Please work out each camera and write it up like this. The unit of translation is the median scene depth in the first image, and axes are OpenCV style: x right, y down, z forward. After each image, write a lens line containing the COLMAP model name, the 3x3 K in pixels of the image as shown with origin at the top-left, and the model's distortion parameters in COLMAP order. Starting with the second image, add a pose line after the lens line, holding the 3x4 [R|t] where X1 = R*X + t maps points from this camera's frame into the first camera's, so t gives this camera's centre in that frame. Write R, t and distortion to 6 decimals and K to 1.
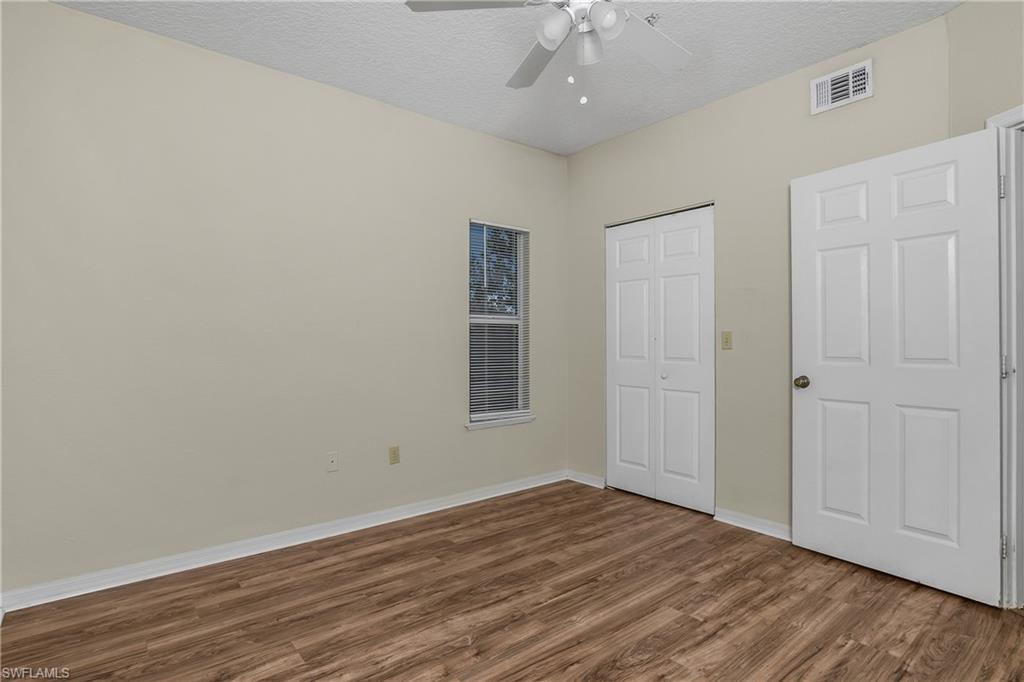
lens RADIAL K [[501.4, 0, 505.8], [0, 501.4, 339.3], [0, 0, 1]] dist [-0.020376, 0.003085]
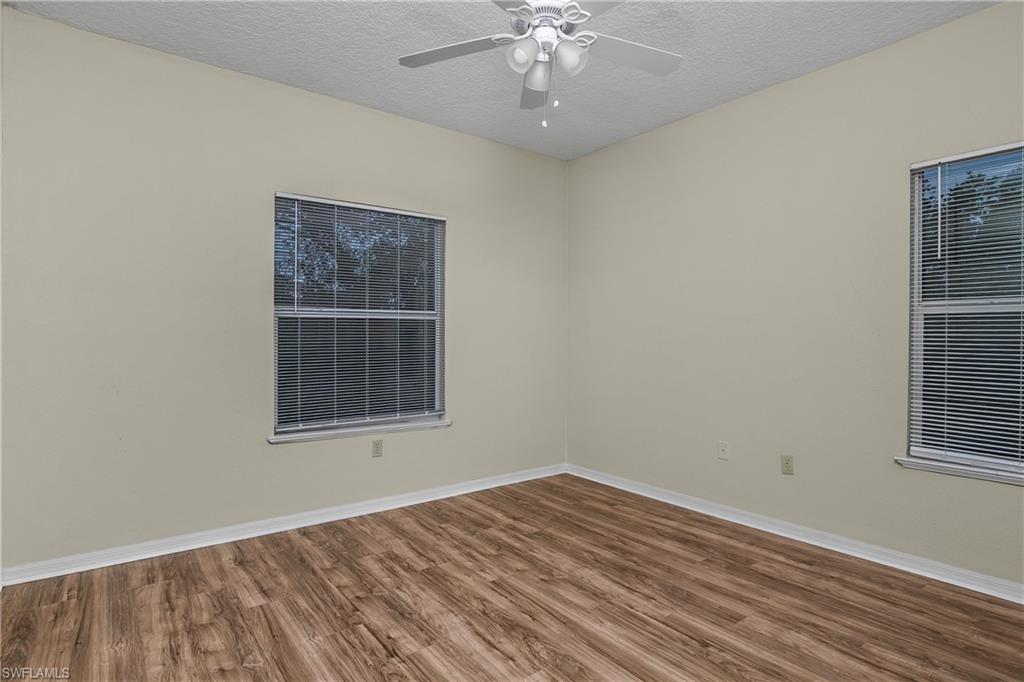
lens RADIAL K [[501.4, 0, 512.2], [0, 501.4, 337.1], [0, 0, 1]] dist [-0.020376, 0.003085]
pose [[0.026739, 0.002105, -0.999640, 0.932174], [0.000264, 0.999998, 0.002112, -0.004131], [0.999642, -0.000320, 0.026738, 0.661823]]
